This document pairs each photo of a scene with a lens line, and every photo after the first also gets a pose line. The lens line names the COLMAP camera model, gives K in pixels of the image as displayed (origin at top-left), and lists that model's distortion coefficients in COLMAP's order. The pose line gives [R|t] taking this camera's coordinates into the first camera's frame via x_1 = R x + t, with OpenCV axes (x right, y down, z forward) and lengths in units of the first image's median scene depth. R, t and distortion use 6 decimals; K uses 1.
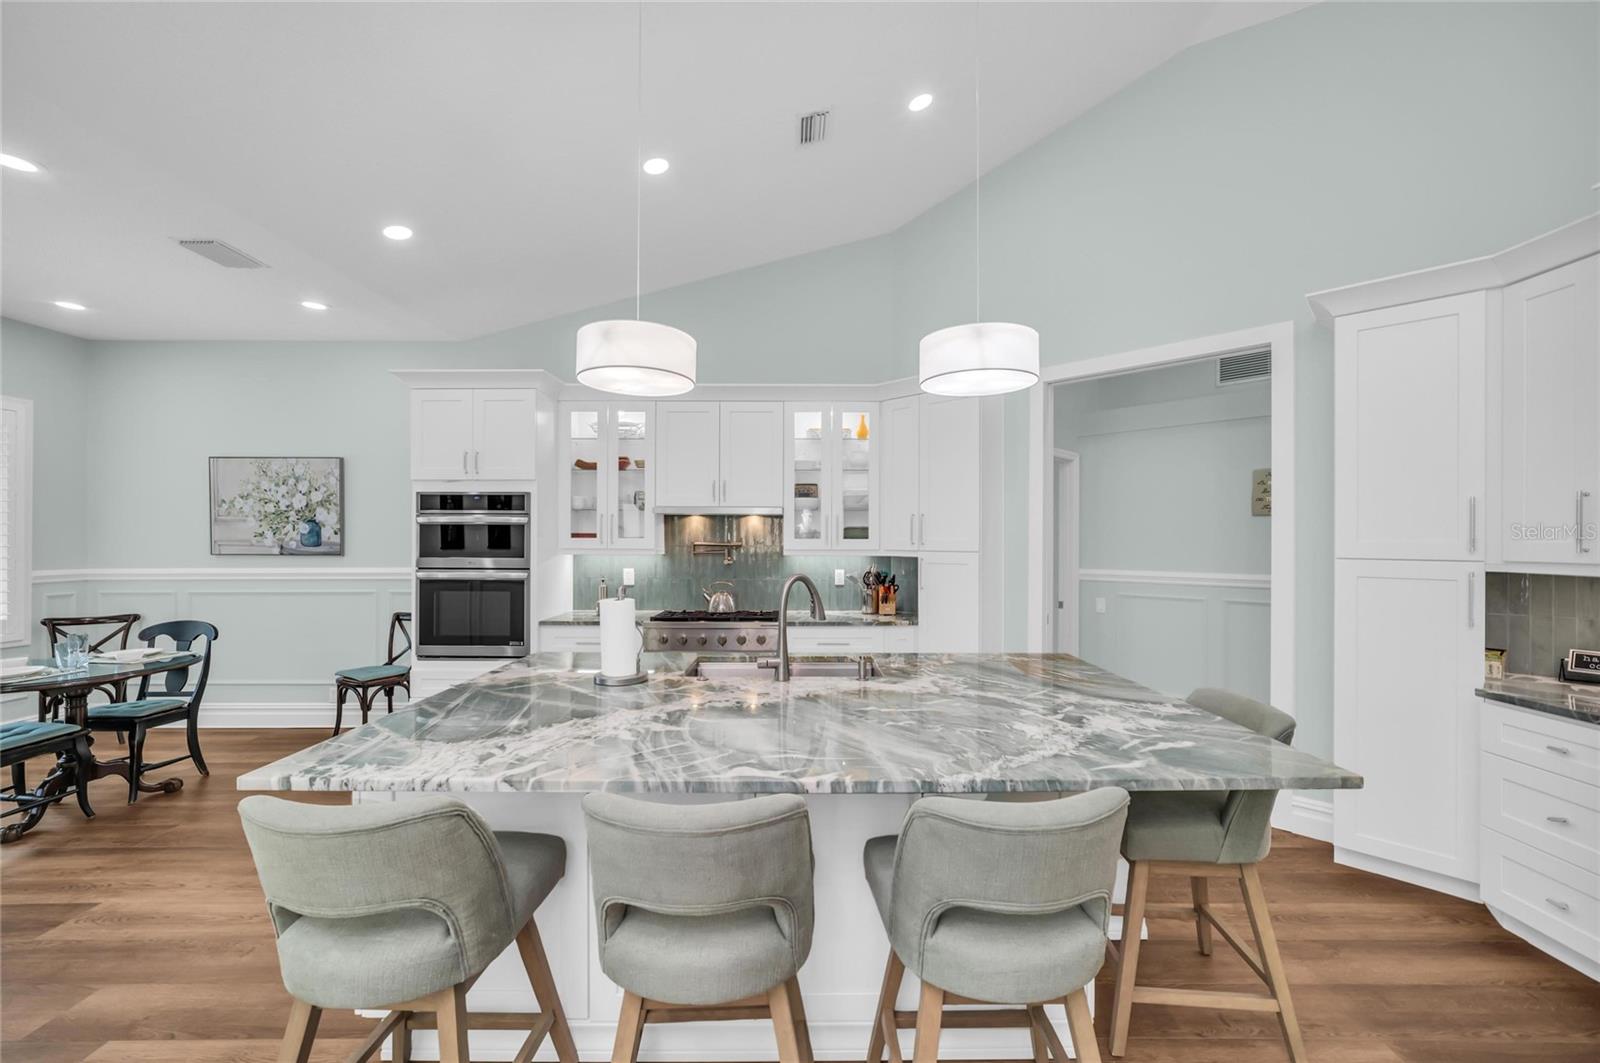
lens RADIAL K [[660.8, 0, 839.4], [0, 660.8, 535.6], [0, 0, 1]] dist [-0.014525, 0.003217]
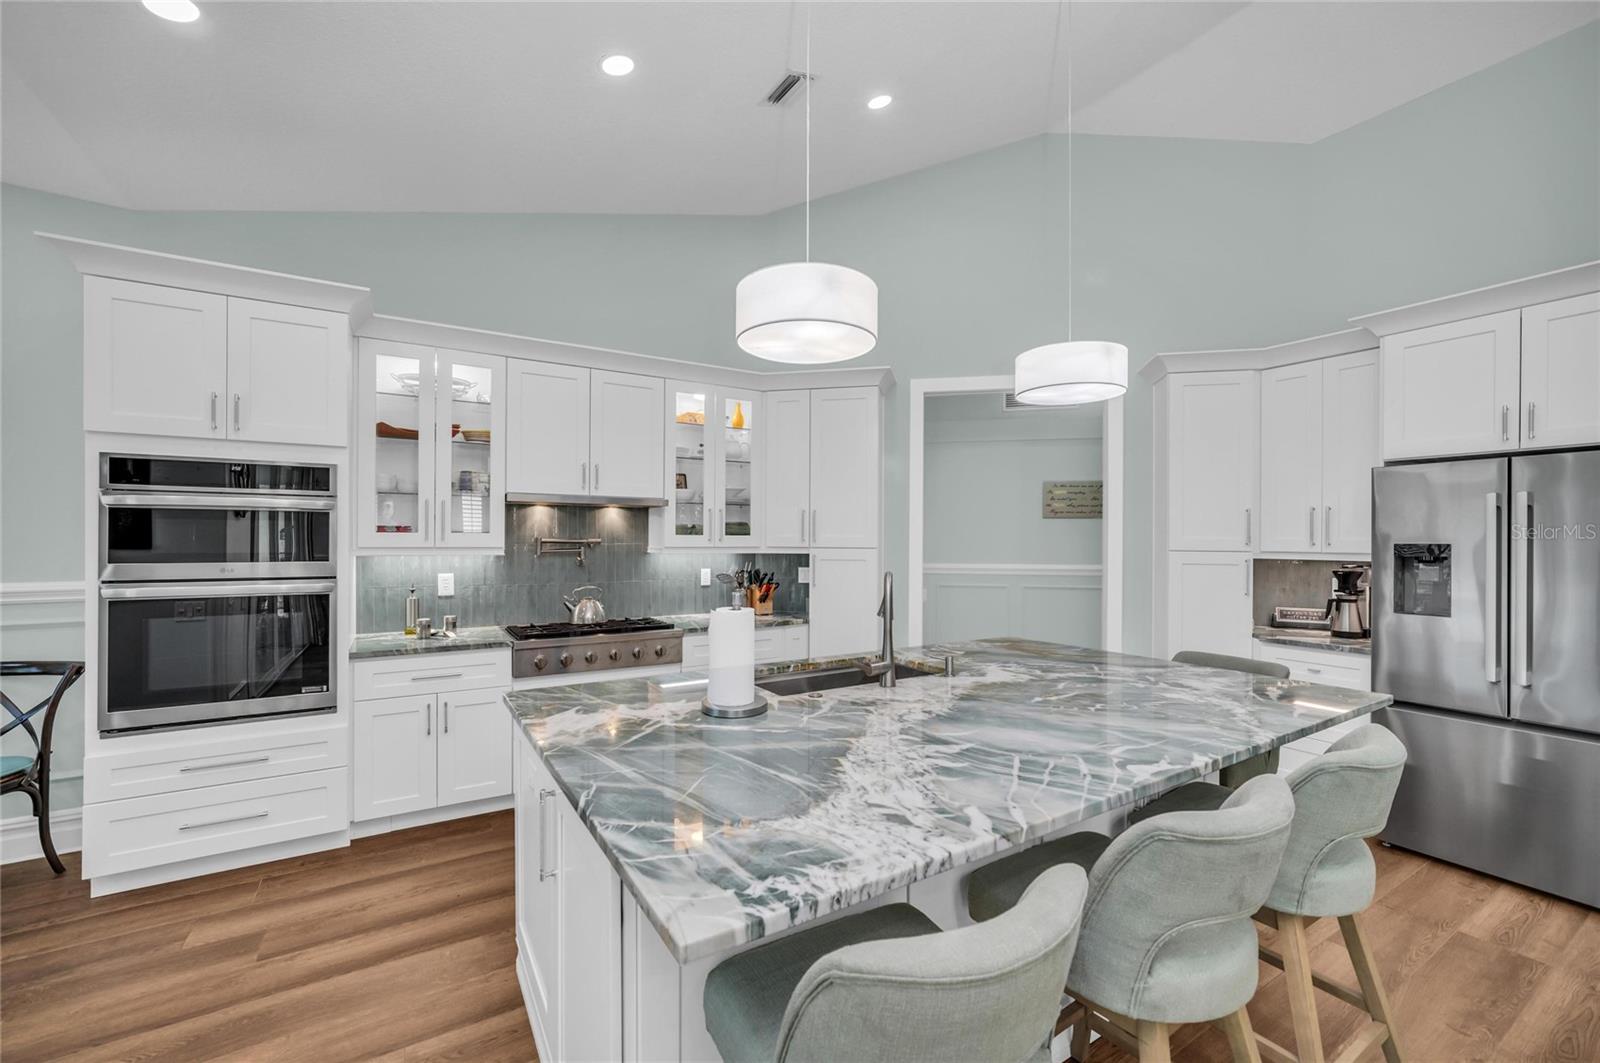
lens RADIAL K [[660.8, 0, 803.2], [0, 660.8, 535.8], [0, 0, 1]] dist [-0.014525, 0.003217]
pose [[0.844317, 0.003995, 0.535830, -0.425720], [-0.005867, 0.999981, 0.001788, 0.003783], [-0.535812, -0.004653, 0.844324, 0.171583]]
